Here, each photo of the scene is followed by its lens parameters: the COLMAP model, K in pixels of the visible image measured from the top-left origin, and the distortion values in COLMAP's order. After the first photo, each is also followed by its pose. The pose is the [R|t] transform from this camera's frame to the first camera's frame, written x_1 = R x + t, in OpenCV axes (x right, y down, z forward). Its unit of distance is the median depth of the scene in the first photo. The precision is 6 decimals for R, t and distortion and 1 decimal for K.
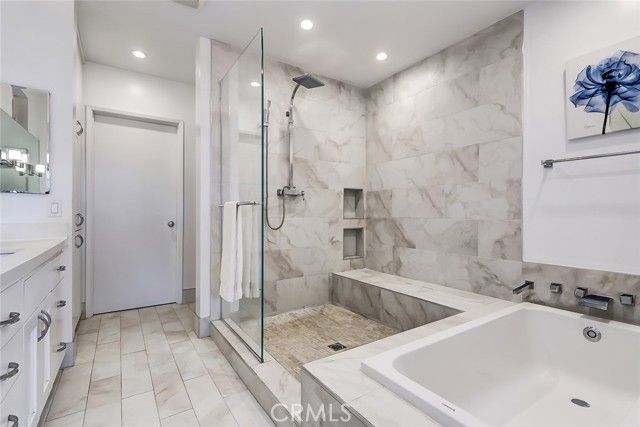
lens RADIAL K [[291.8, 0, 318.2], [0, 291.8, 214.6], [0, 0, 1]] dist [0.006938, -0.002364]
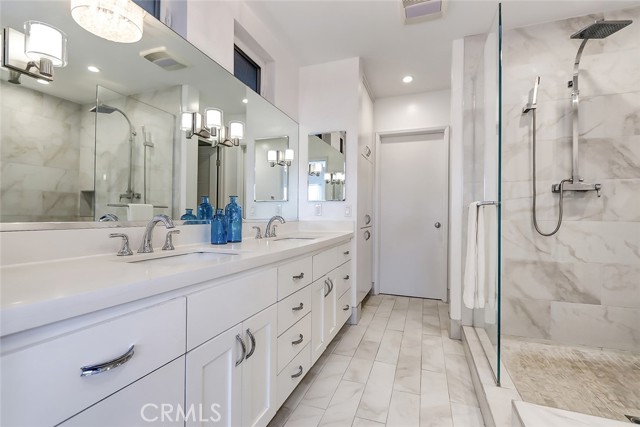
lens RADIAL K [[291.8, 0, 324.6], [0, 291.8, 215.4], [0, 0, 1]] dist [0.006938, -0.002364]
pose [[0.594471, 0.003700, -0.804108, 0.145808], [-0.009579, 0.999951, -0.002480, 0.004400], [0.804060, 0.009177, 0.594478, 0.046174]]
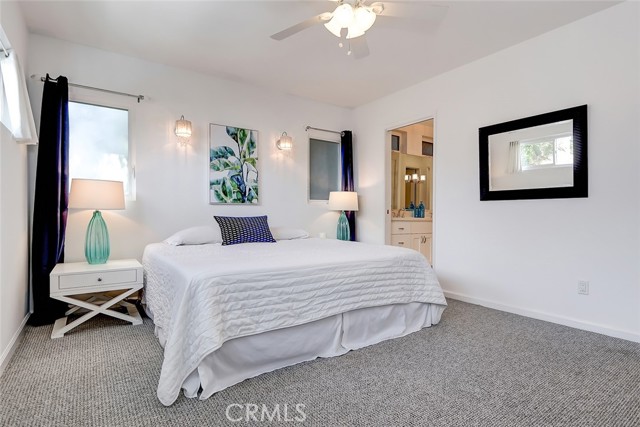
lens RADIAL K [[335.9, 0, 319.0], [0, 335.9, 213.5], [0, 0, 1]] dist [0.000255, -0.000071]
pose [[0.009971, -0.000258, -0.999950, 1.776264], [-0.005195, 0.999986, -0.000310, 0.048237], [0.999937, 0.005198, 0.009969, -0.447728]]
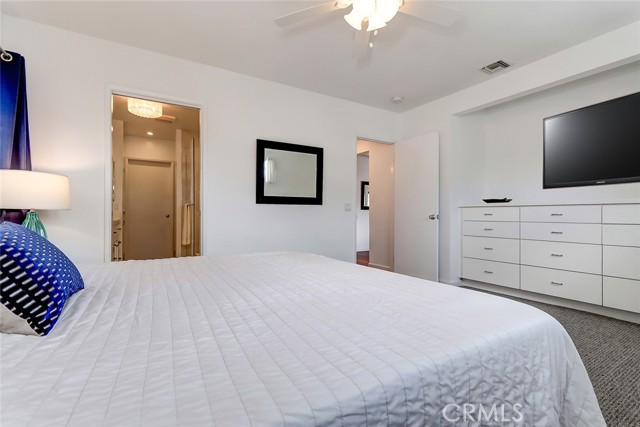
lens RADIAL K [[291.8, 0, 320.4], [0, 291.8, 214.6], [0, 0, 1]] dist [0.006938, -0.002364]
pose [[0.998857, 0.000151, -0.047798, 0.761100], [-0.000685, 0.999937, -0.011163, 0.057941], [0.047793, 0.011183, 0.998795, -1.106546]]
